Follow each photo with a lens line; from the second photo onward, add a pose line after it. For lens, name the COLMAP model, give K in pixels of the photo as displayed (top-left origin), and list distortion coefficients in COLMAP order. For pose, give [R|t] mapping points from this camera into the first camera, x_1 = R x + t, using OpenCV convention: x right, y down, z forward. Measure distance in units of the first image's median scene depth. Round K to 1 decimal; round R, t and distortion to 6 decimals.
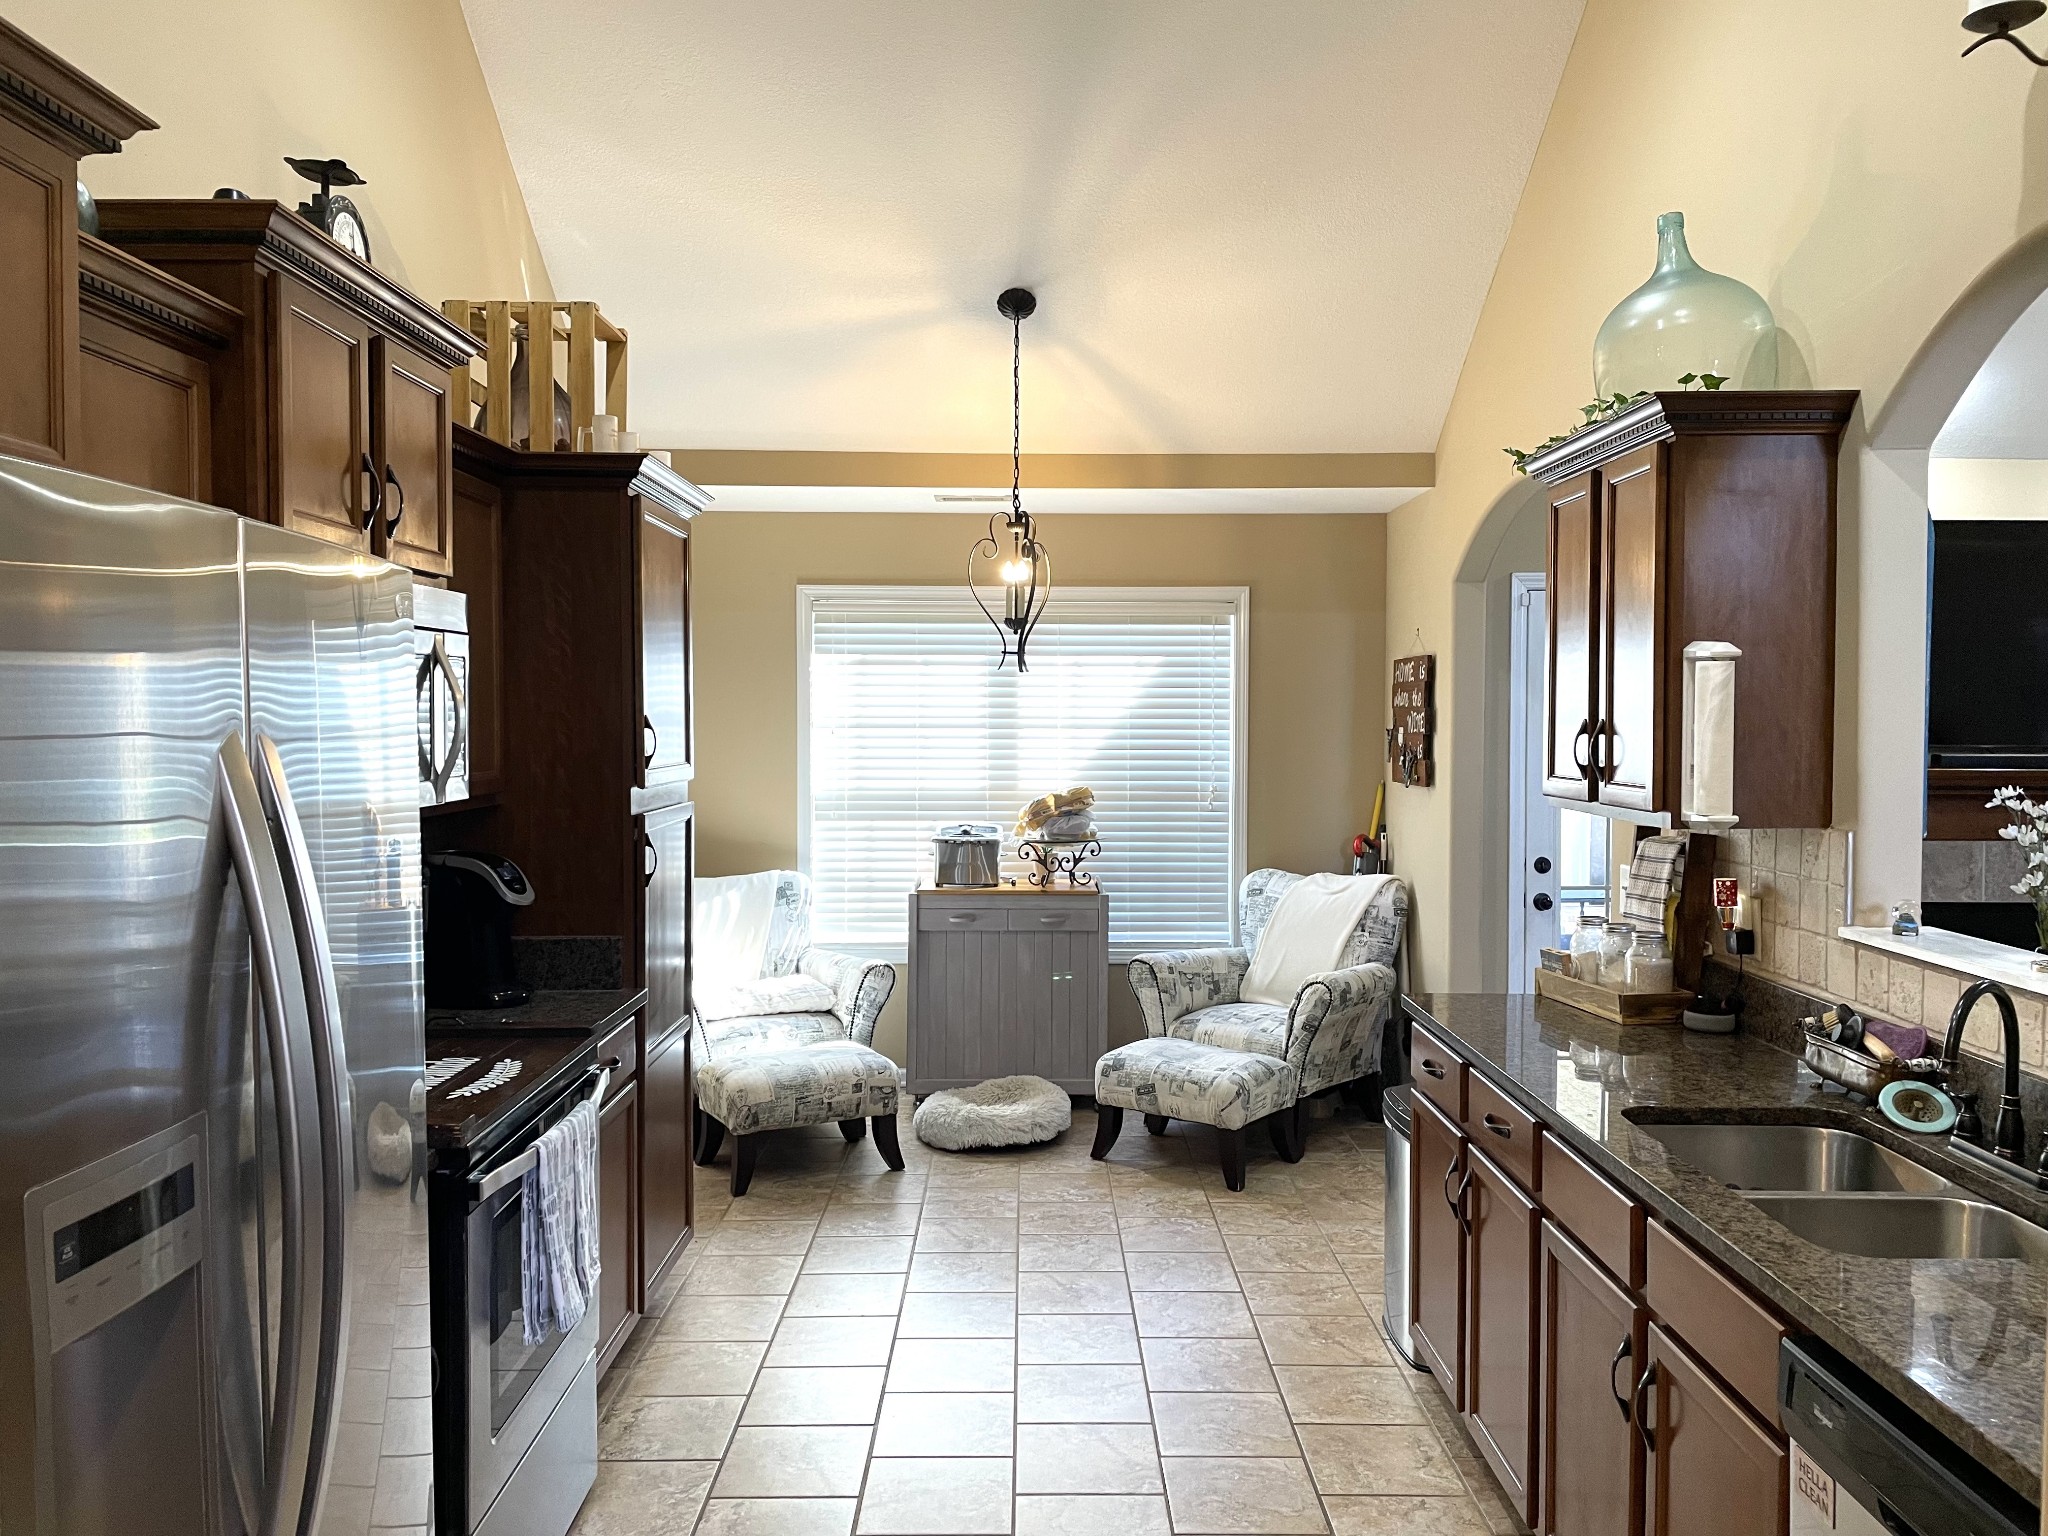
lens RADIAL K [[1544.7, 0, 1024.0], [0, 1544.7, 768.0], [0, 0, 1]] dist [0.092844, -0.106572]
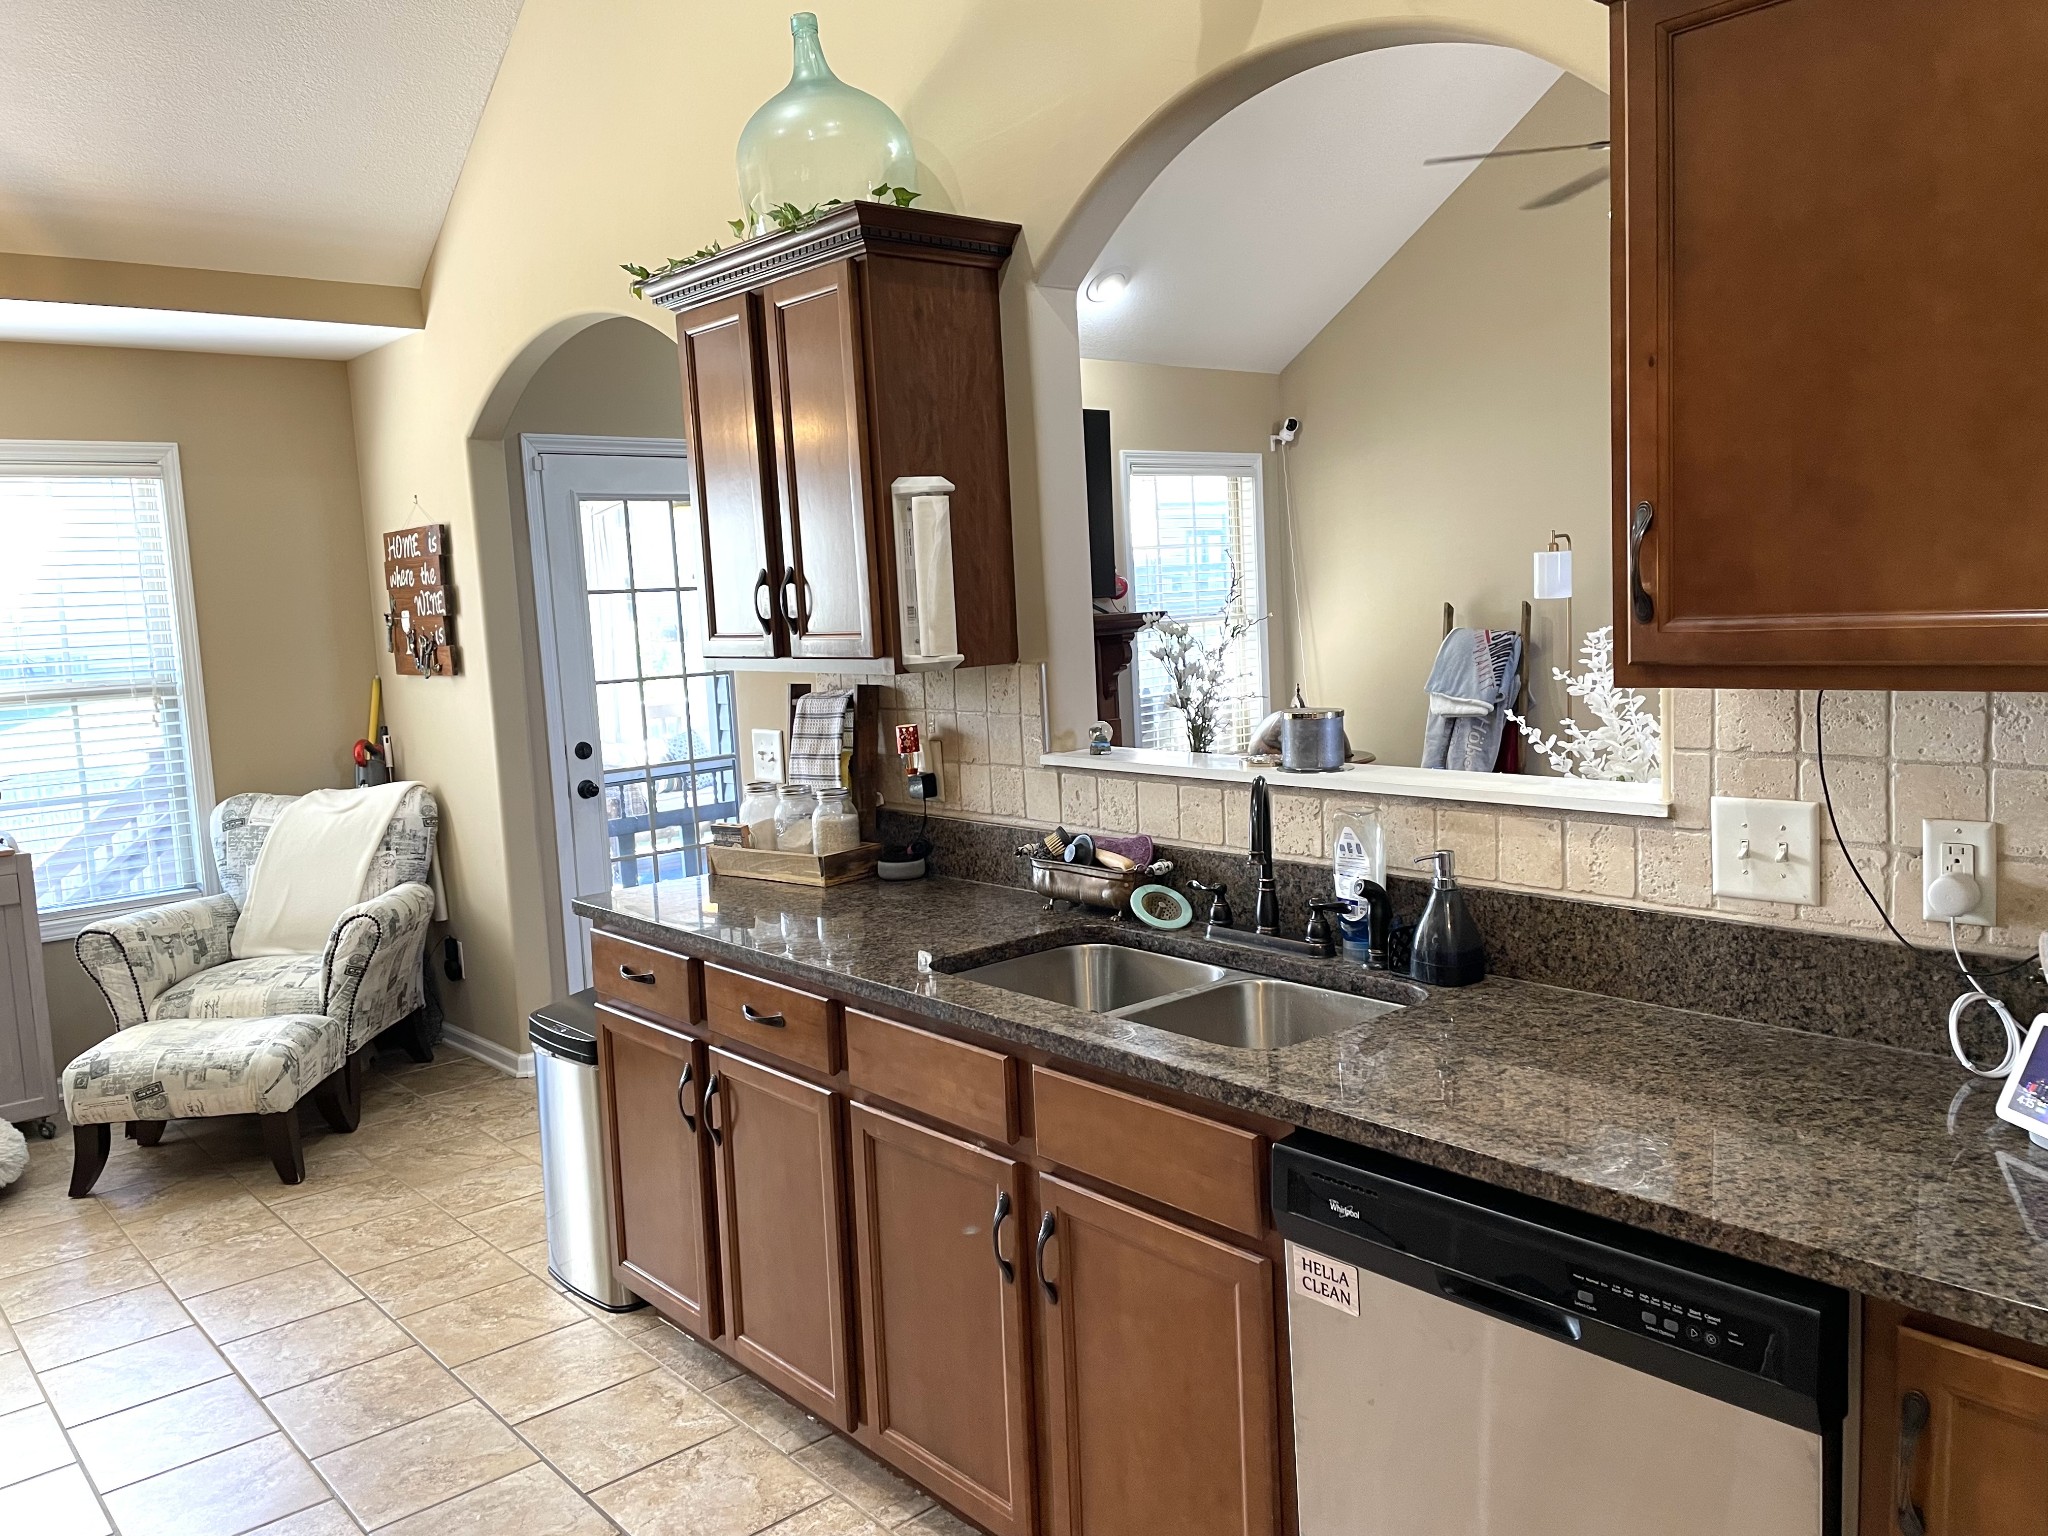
lens RADIAL K [[1551.2, 0, 1034.5], [0, 1551.2, 760.3], [0, 0, 1]] dist [0.100093, -0.126460]
pose [[0.753179, -0.109698, 0.648605, -0.084099], [0.072263, 0.993828, 0.084171, 0.009791], [-0.653835, -0.016525, 0.756457, 0.124645]]
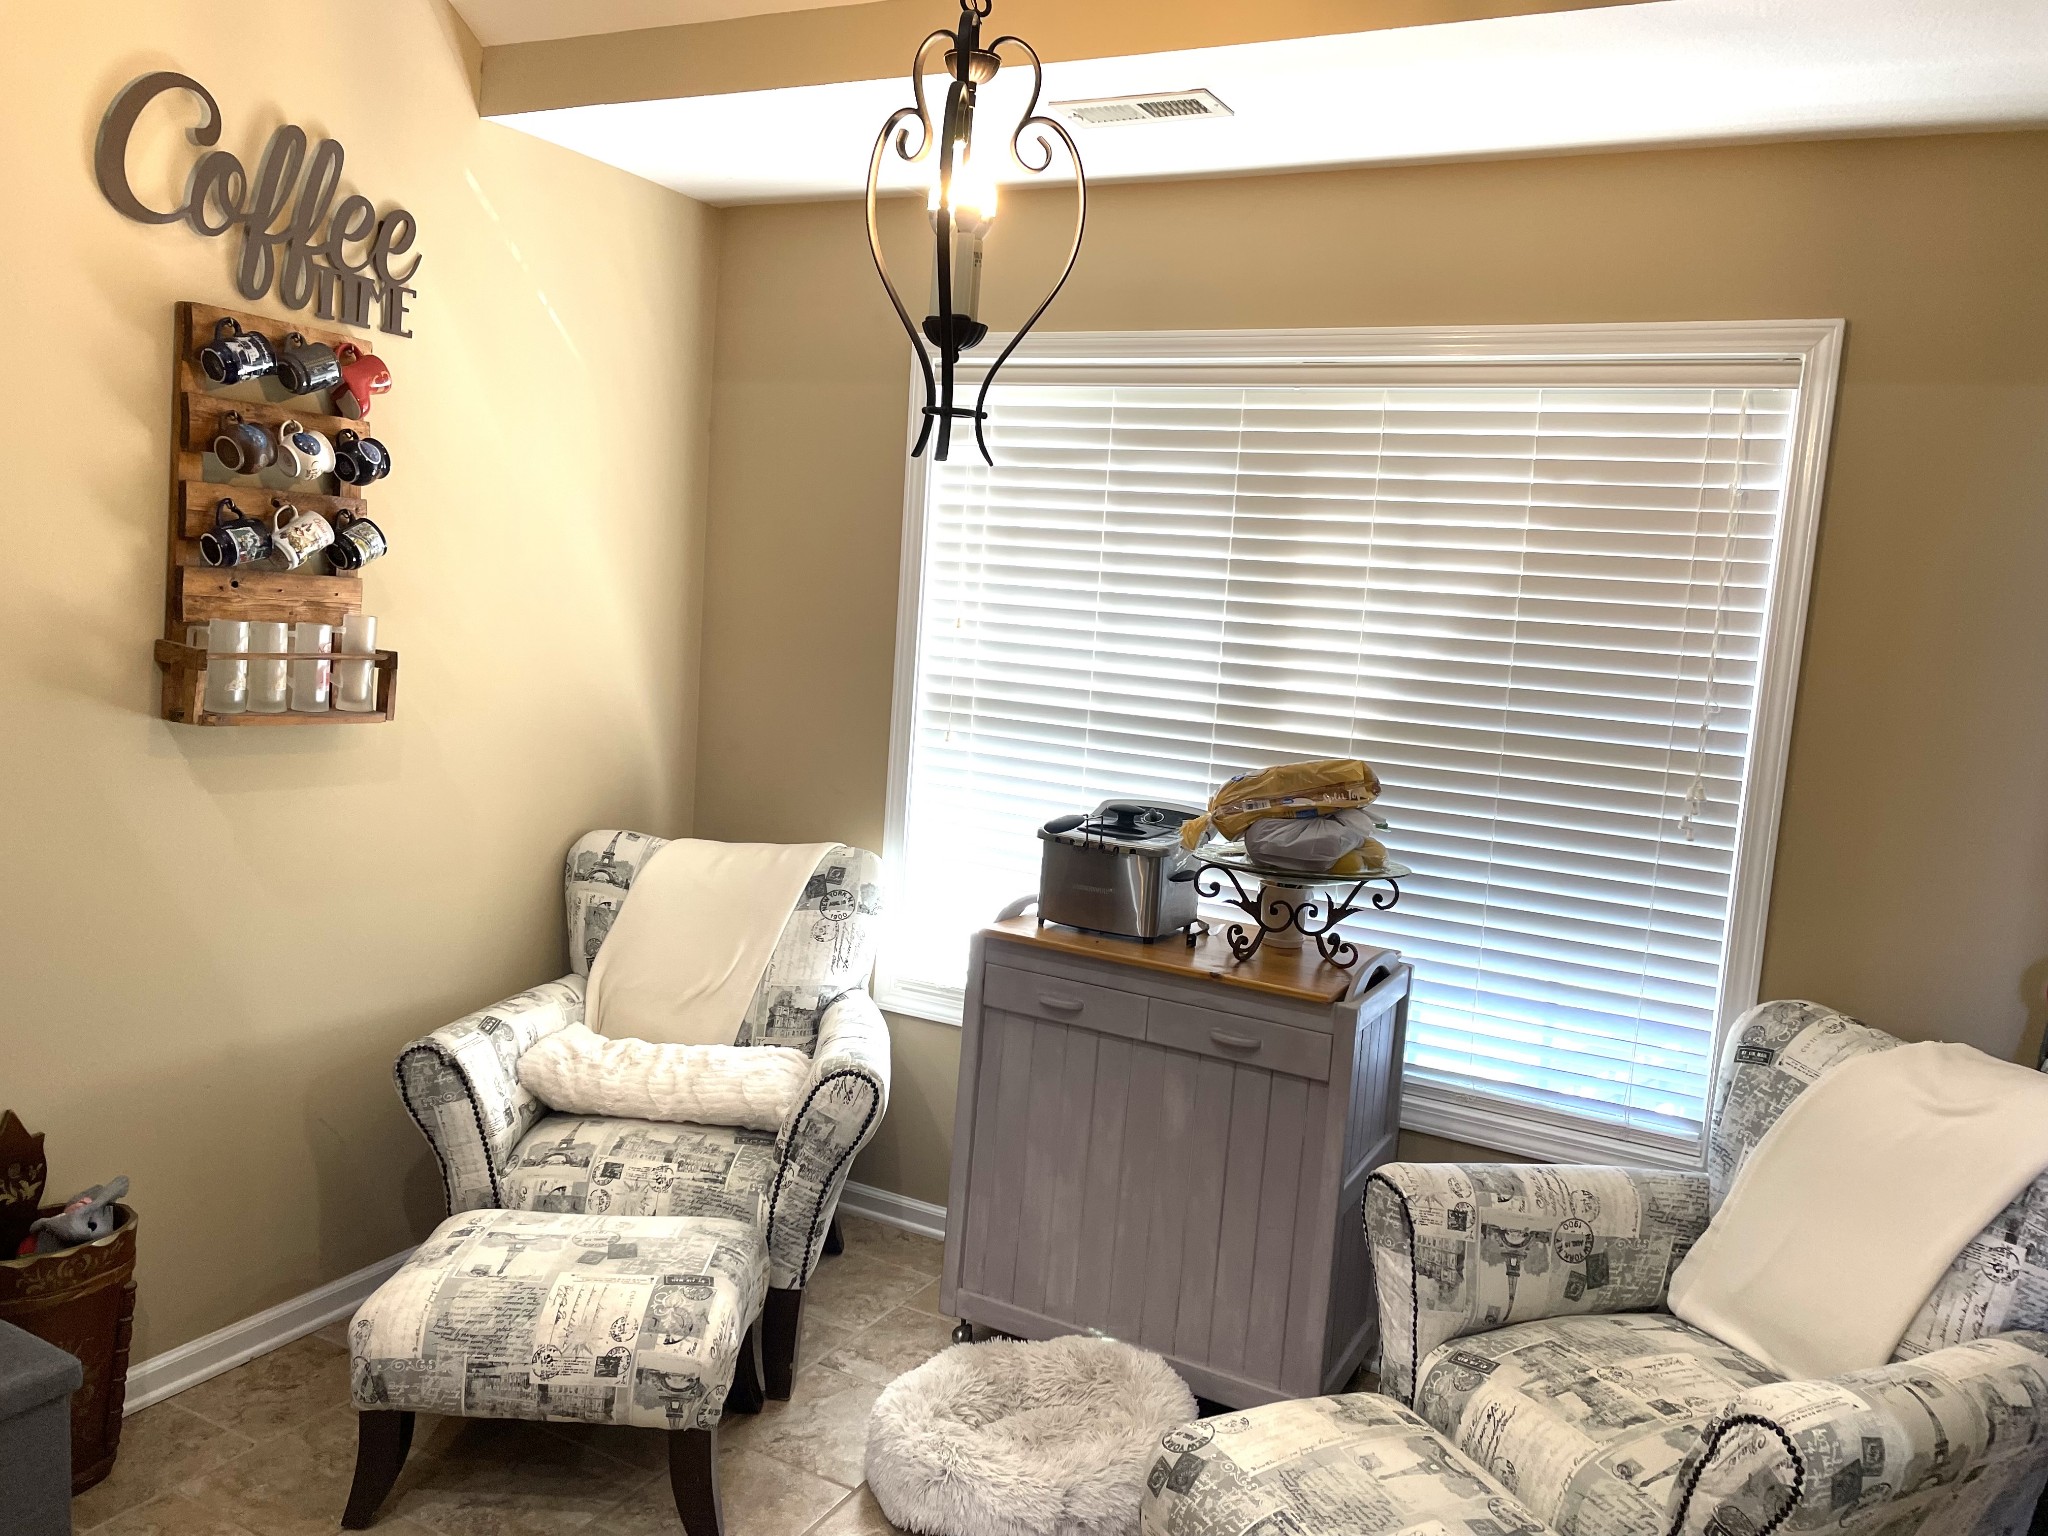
lens RADIAL K [[1551.2, 0, 1034.5], [0, 1551.2, 760.3], [0, 0, 1]] dist [0.100093, -0.126460]
pose [[0.886134, 0.113013, -0.449439, 0.197590], [-0.085531, 0.993032, 0.081064, -0.020651], [0.455469, -0.033393, 0.889625, 0.663194]]
